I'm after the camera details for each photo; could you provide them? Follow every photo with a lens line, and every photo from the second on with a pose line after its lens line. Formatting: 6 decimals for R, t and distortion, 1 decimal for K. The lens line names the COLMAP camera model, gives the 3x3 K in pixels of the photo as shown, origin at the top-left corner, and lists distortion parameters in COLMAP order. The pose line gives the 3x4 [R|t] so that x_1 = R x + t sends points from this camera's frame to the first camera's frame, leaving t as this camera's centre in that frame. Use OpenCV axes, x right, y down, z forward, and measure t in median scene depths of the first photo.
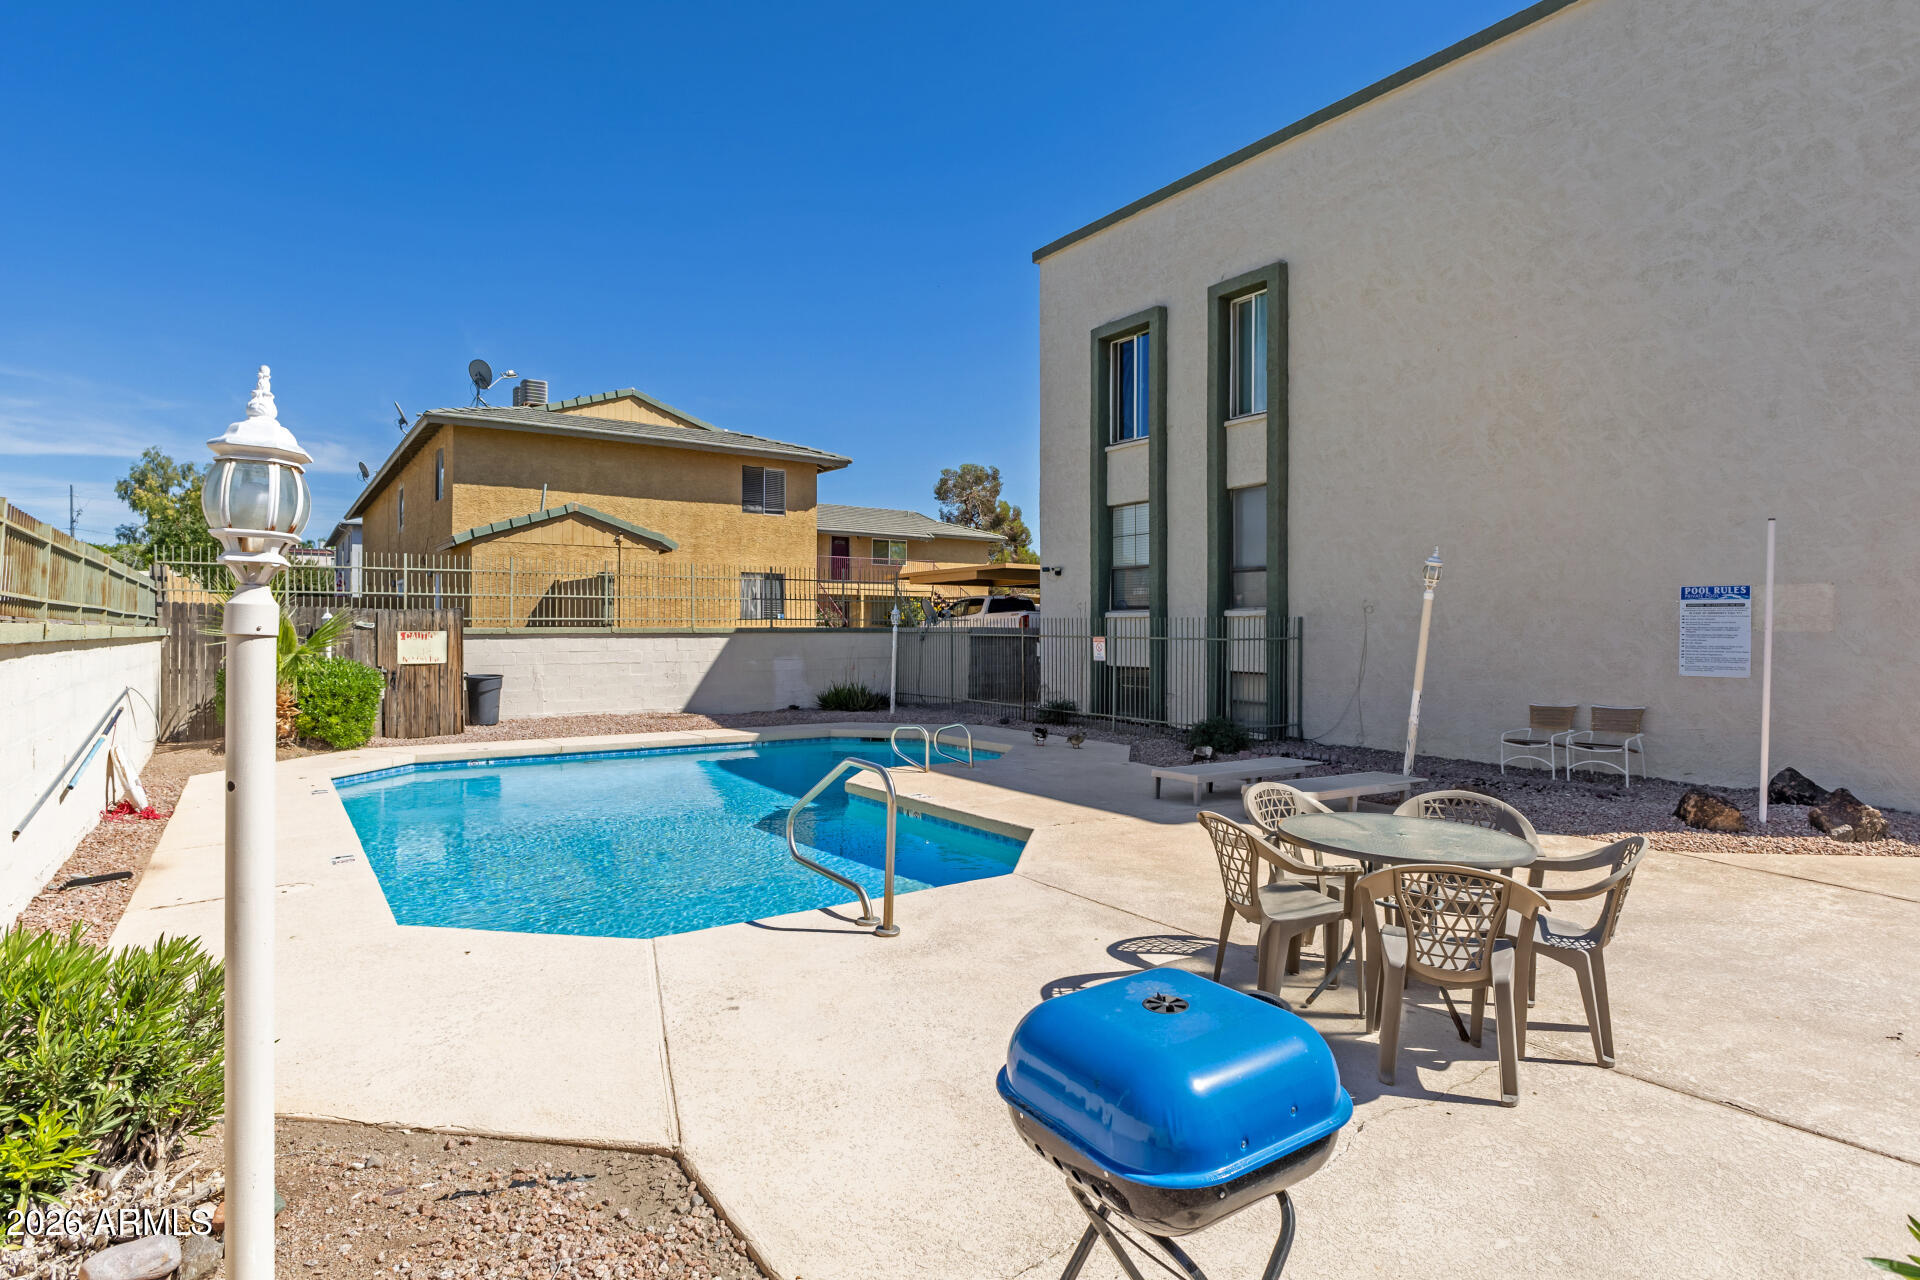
lens RADIAL K [[1010.6, 0, 960.1], [0, 1010.6, 626.6], [0, 0, 1]] dist [-0.000555, 0.000447]
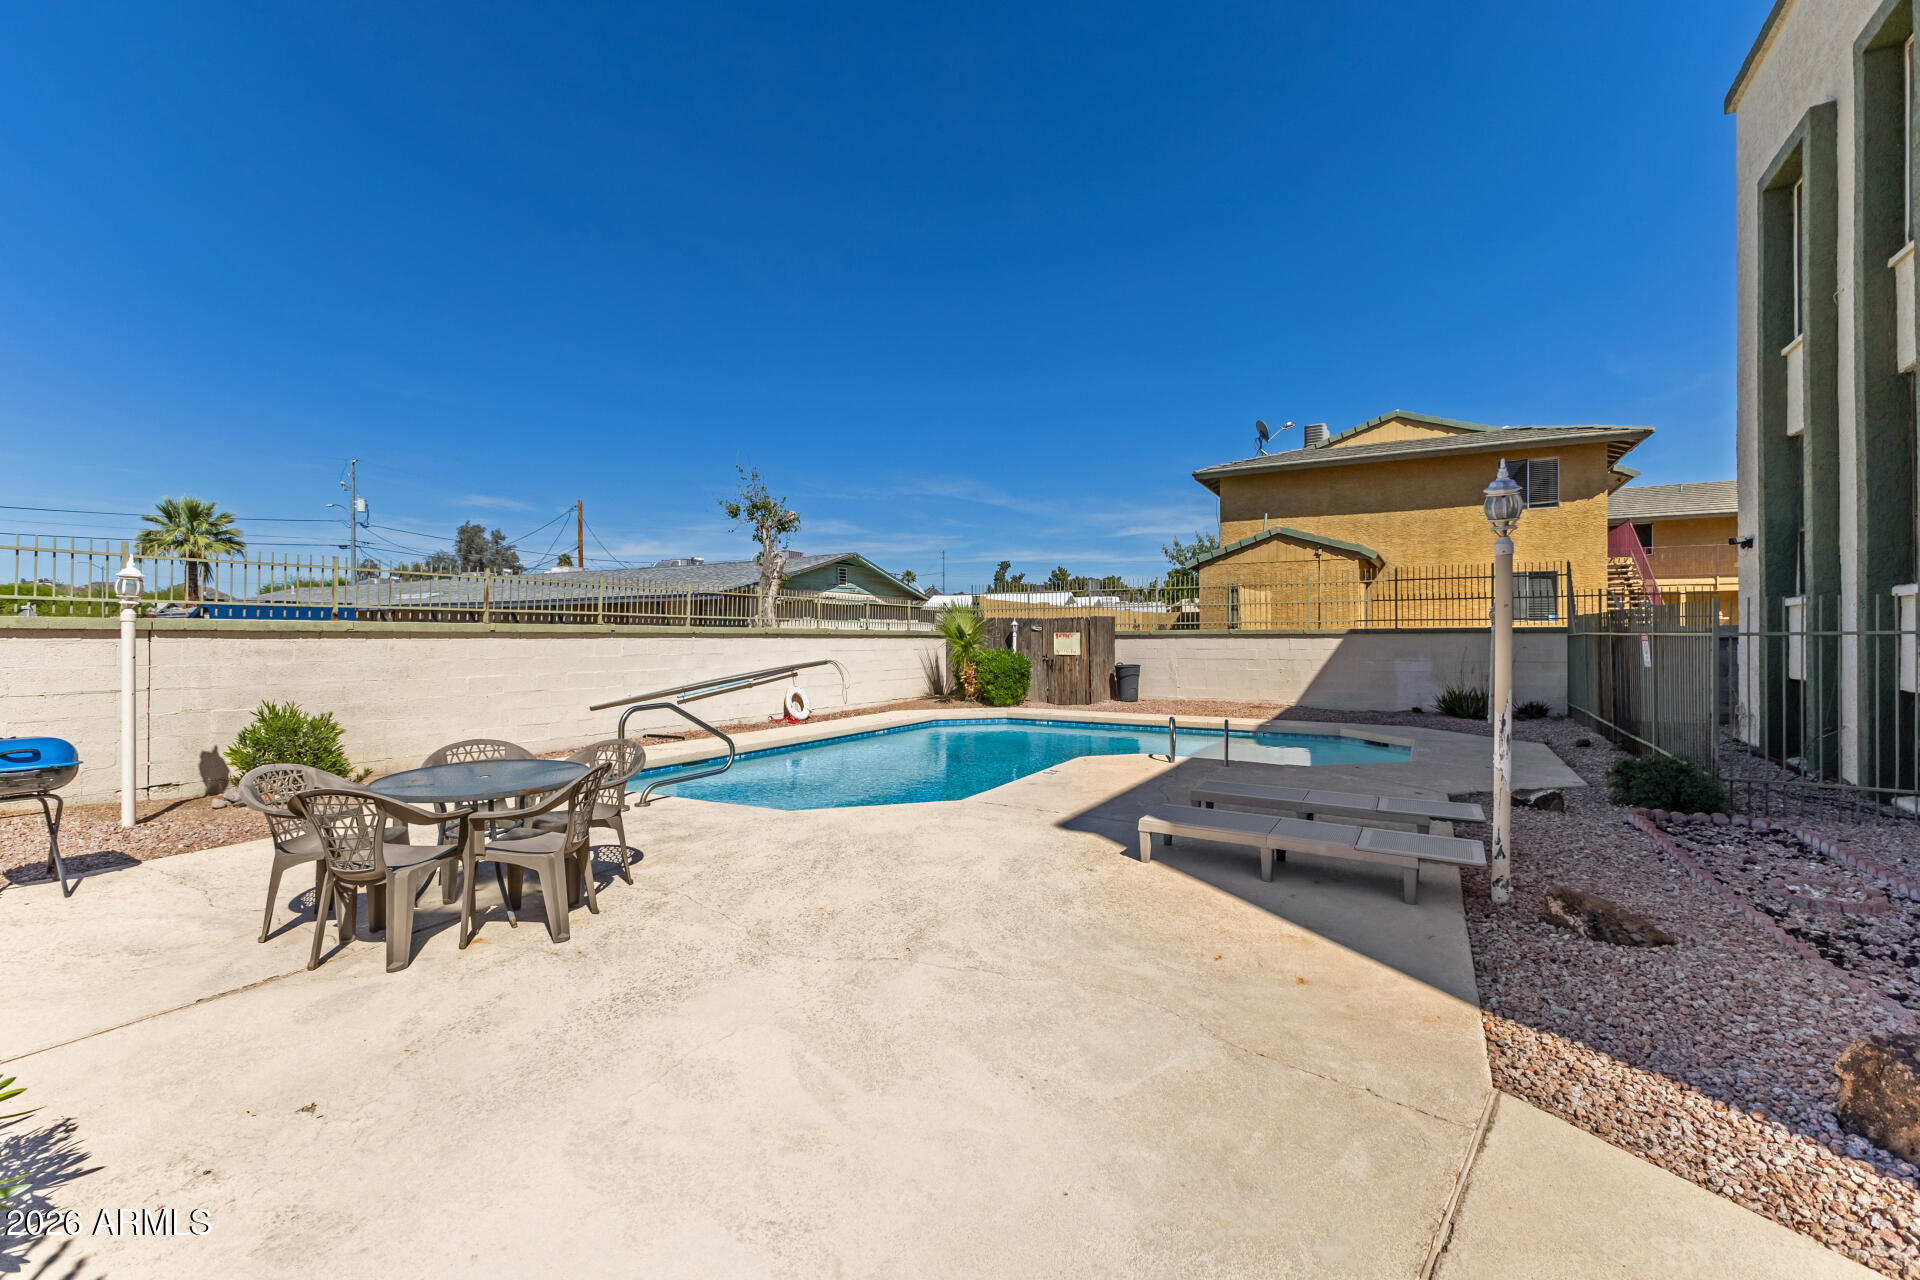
lens RADIAL K [[828.9, 0, 958.6], [0, 828.9, 643.1], [0, 0, 1]] dist [0.003731, -0.000129]
pose [[0.431512, 0.005174, -0.902092, 0.347503], [0.003819, 0.999964, 0.007563, 0.007124], [0.902099, -0.006709, 0.431477, 0.236650]]
